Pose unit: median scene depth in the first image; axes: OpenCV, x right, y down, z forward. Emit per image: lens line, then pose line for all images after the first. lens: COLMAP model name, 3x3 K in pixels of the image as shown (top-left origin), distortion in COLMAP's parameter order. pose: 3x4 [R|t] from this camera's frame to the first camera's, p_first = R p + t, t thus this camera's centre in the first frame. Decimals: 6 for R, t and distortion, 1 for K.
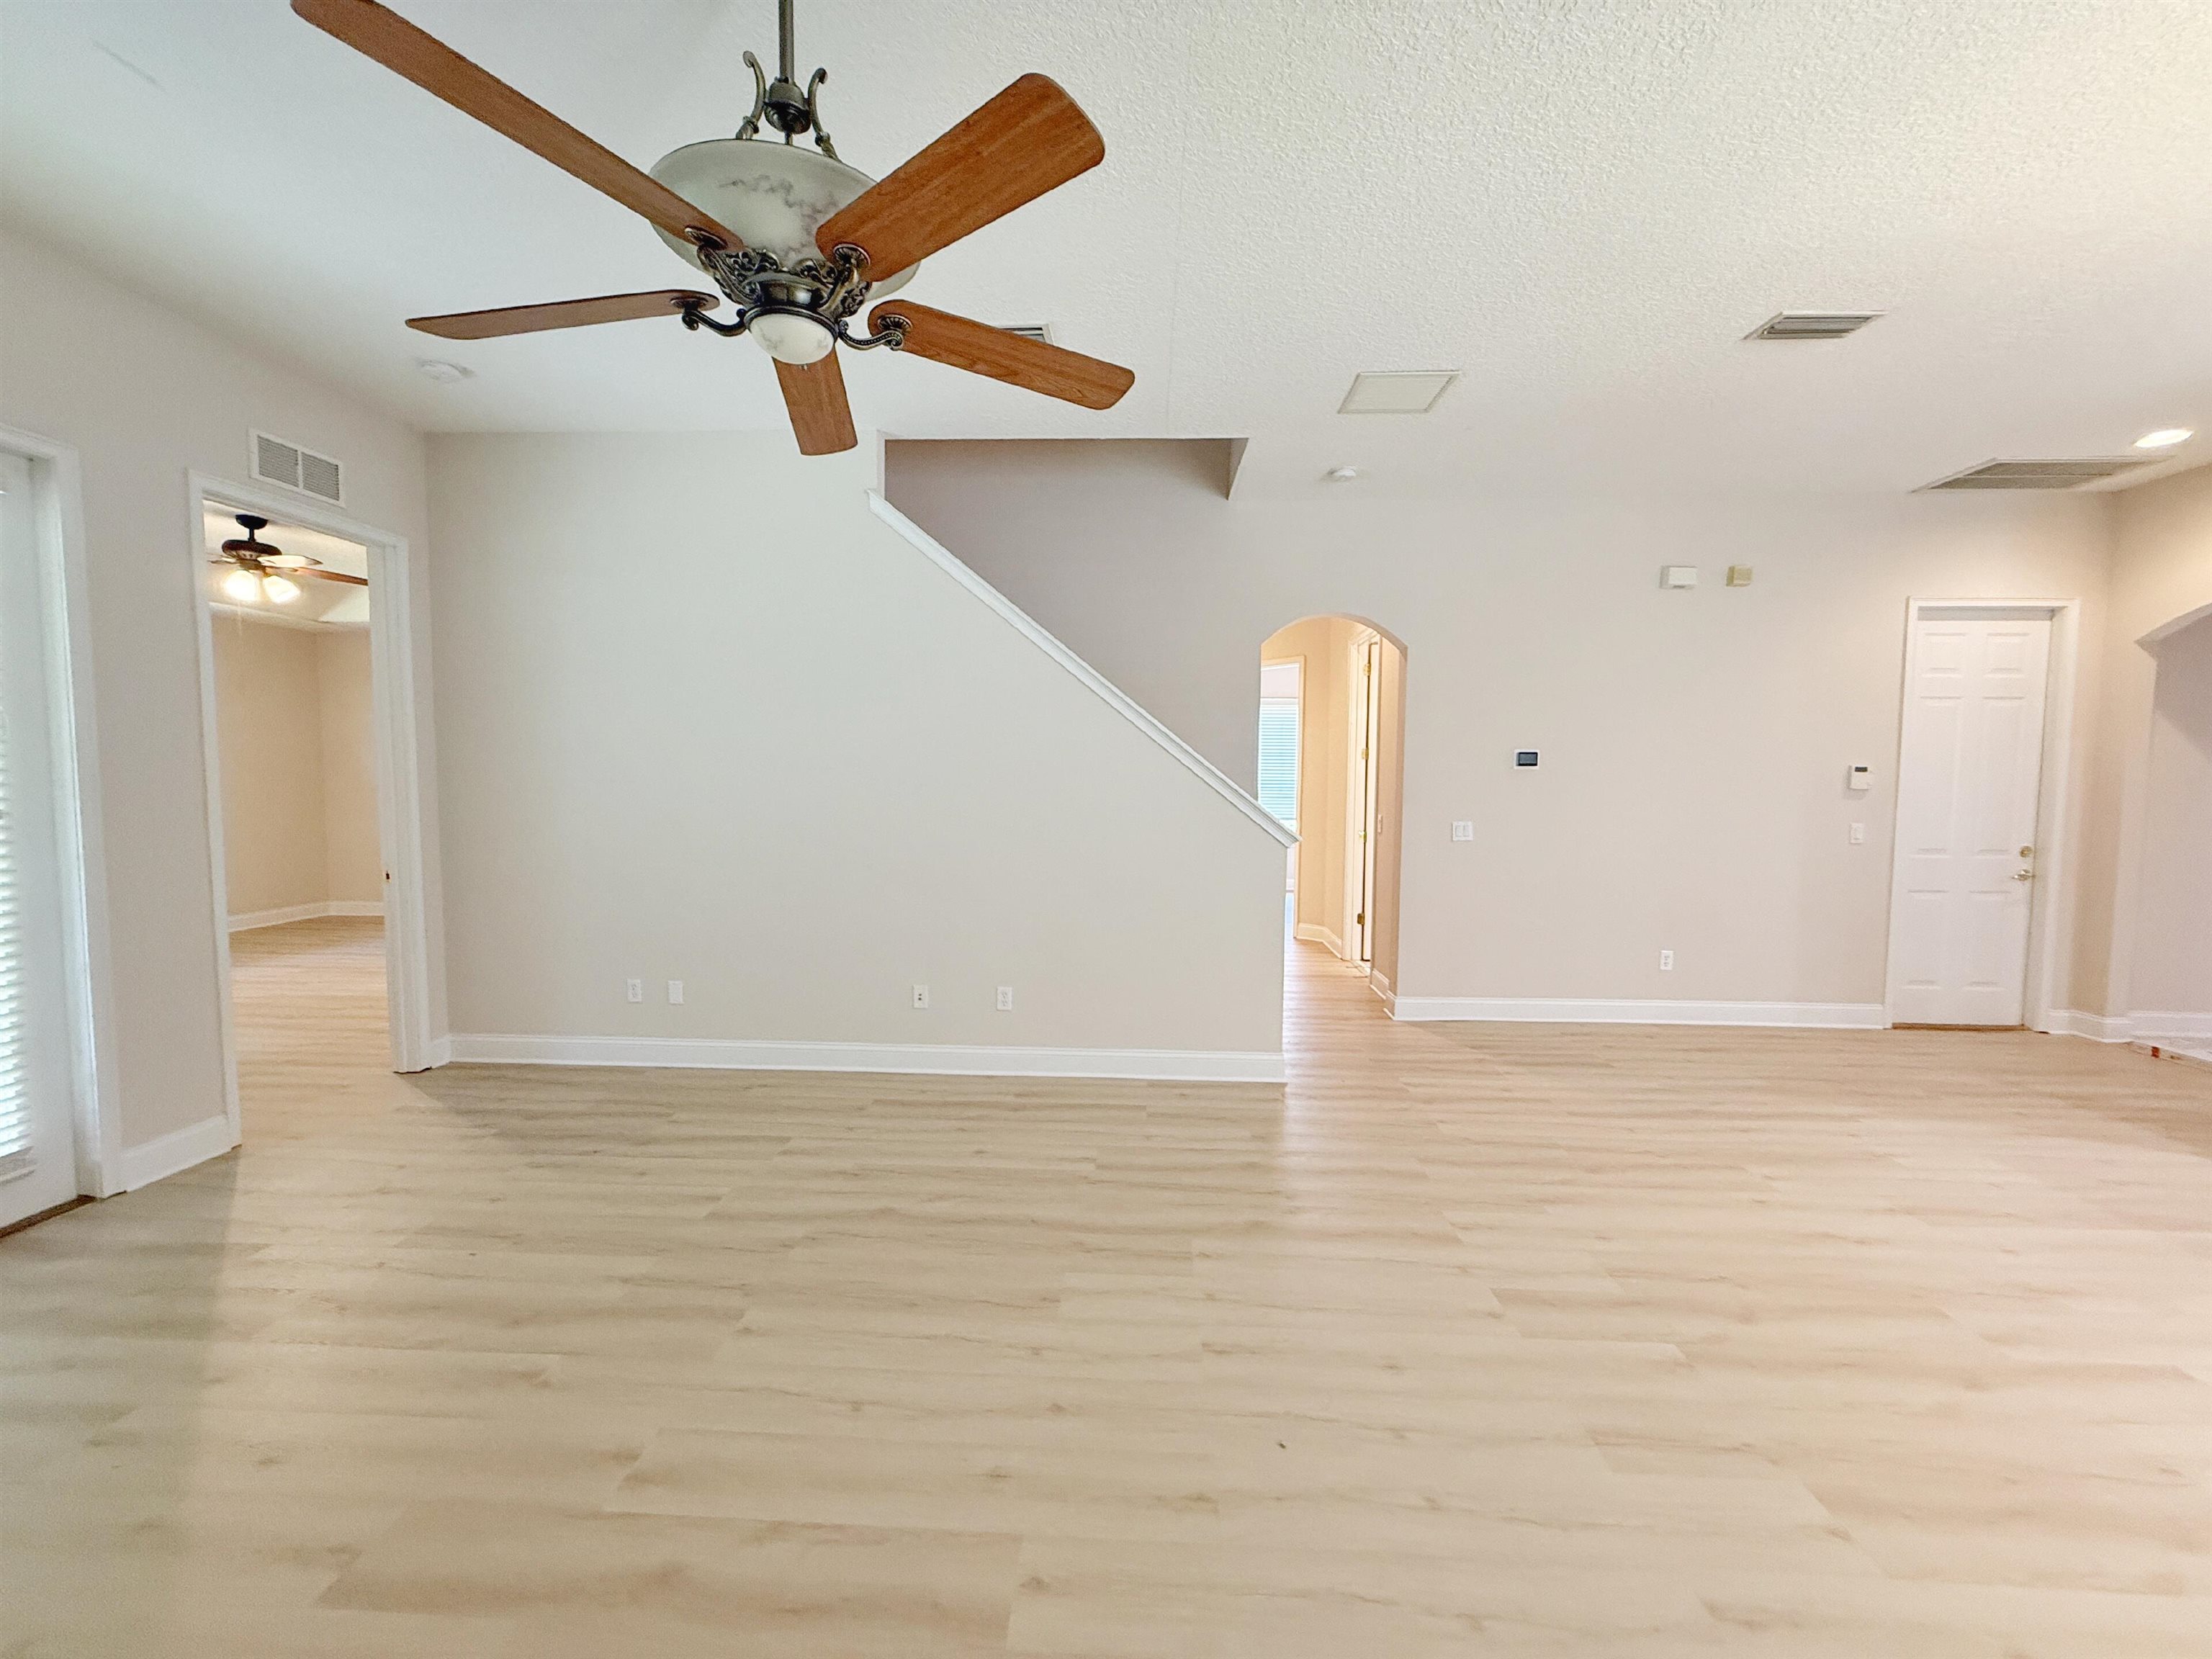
lens RADIAL K [[870.8, 0, 1104.9], [0, 870.8, 832.4], [0, 0, 1]] dist [-0.002628, 0.000576]
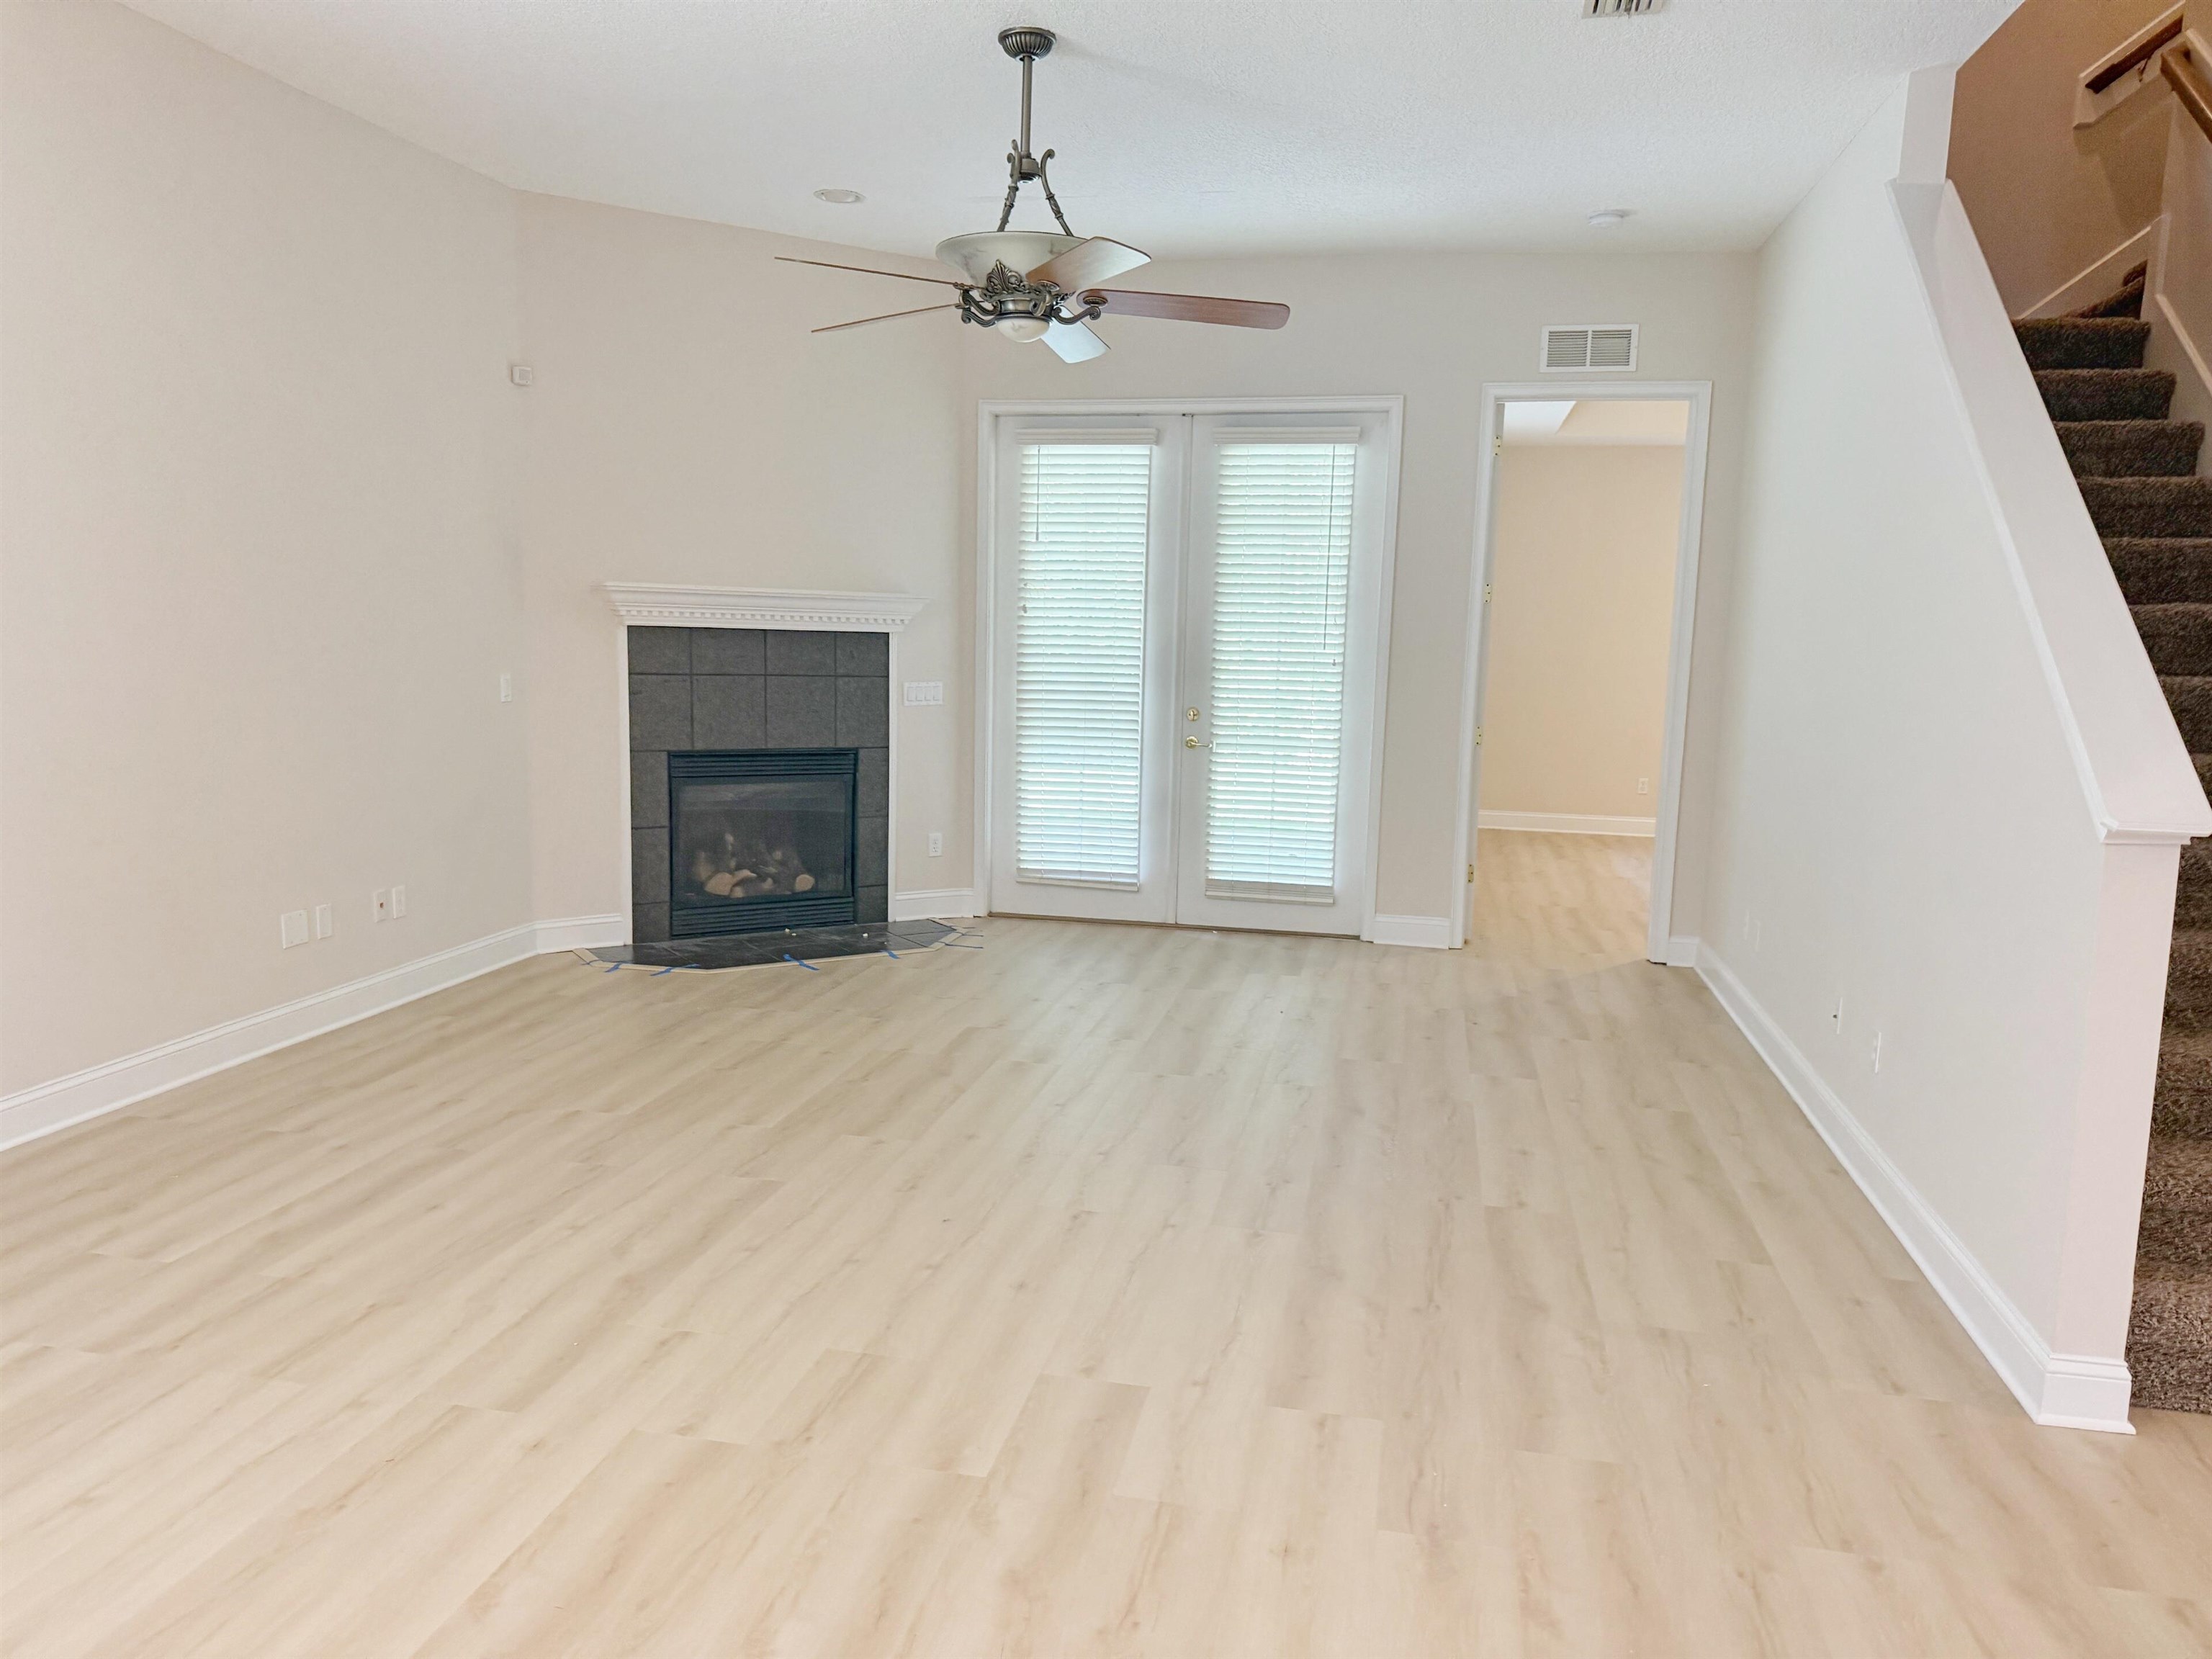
lens RADIAL K [[1593.0, 0, 1106.3], [0, 1593.0, 828.8], [0, 0, 1]] dist [0.023209, -0.015289]
pose [[-0.159349, 0.117700, -0.980181, 1.260848], [-0.094052, 0.986541, 0.133754, -0.051941], [0.982732, 0.113502, -0.146134, 0.858830]]
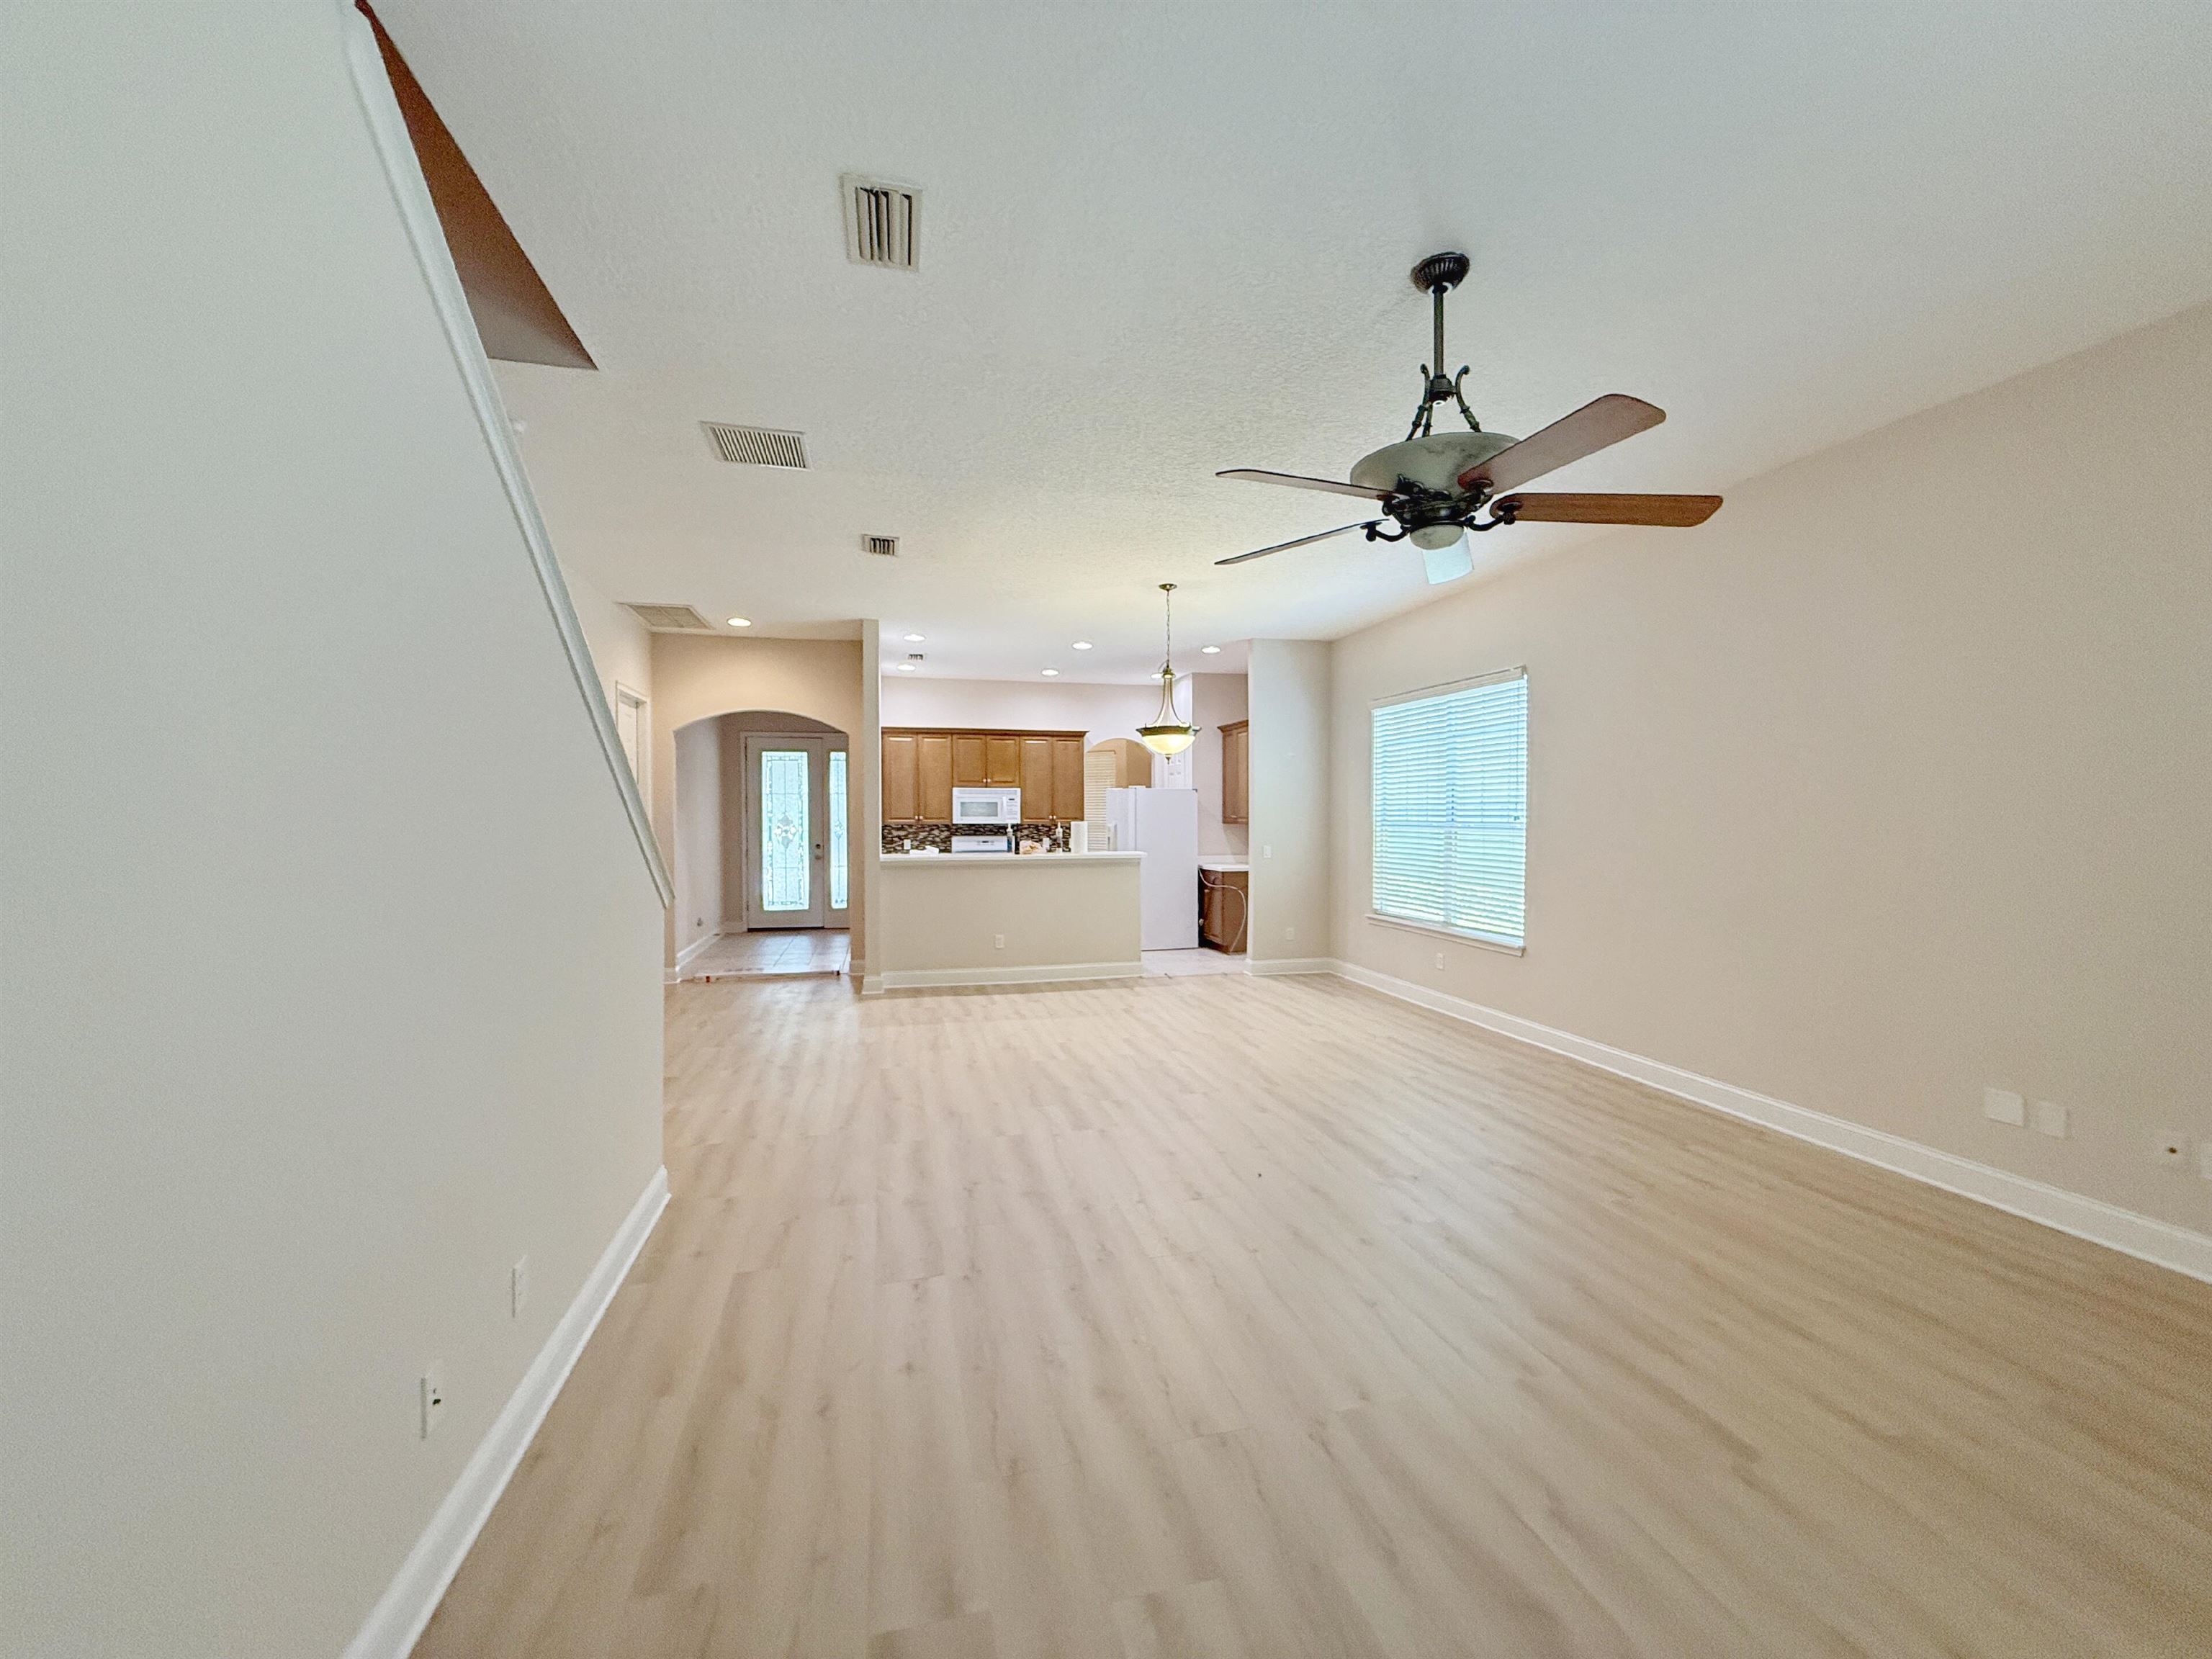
lens RADIAL K [[870.8, 0, 1099.1], [0, 870.8, 835.1], [0, 0, 1]] dist [-0.002628, 0.000576]
pose [[-0.274394, -0.030744, 0.961126, -0.879070], [0.066666, 0.996476, 0.050908, -0.085280], [-0.959304, 0.078044, -0.271377, 1.058639]]
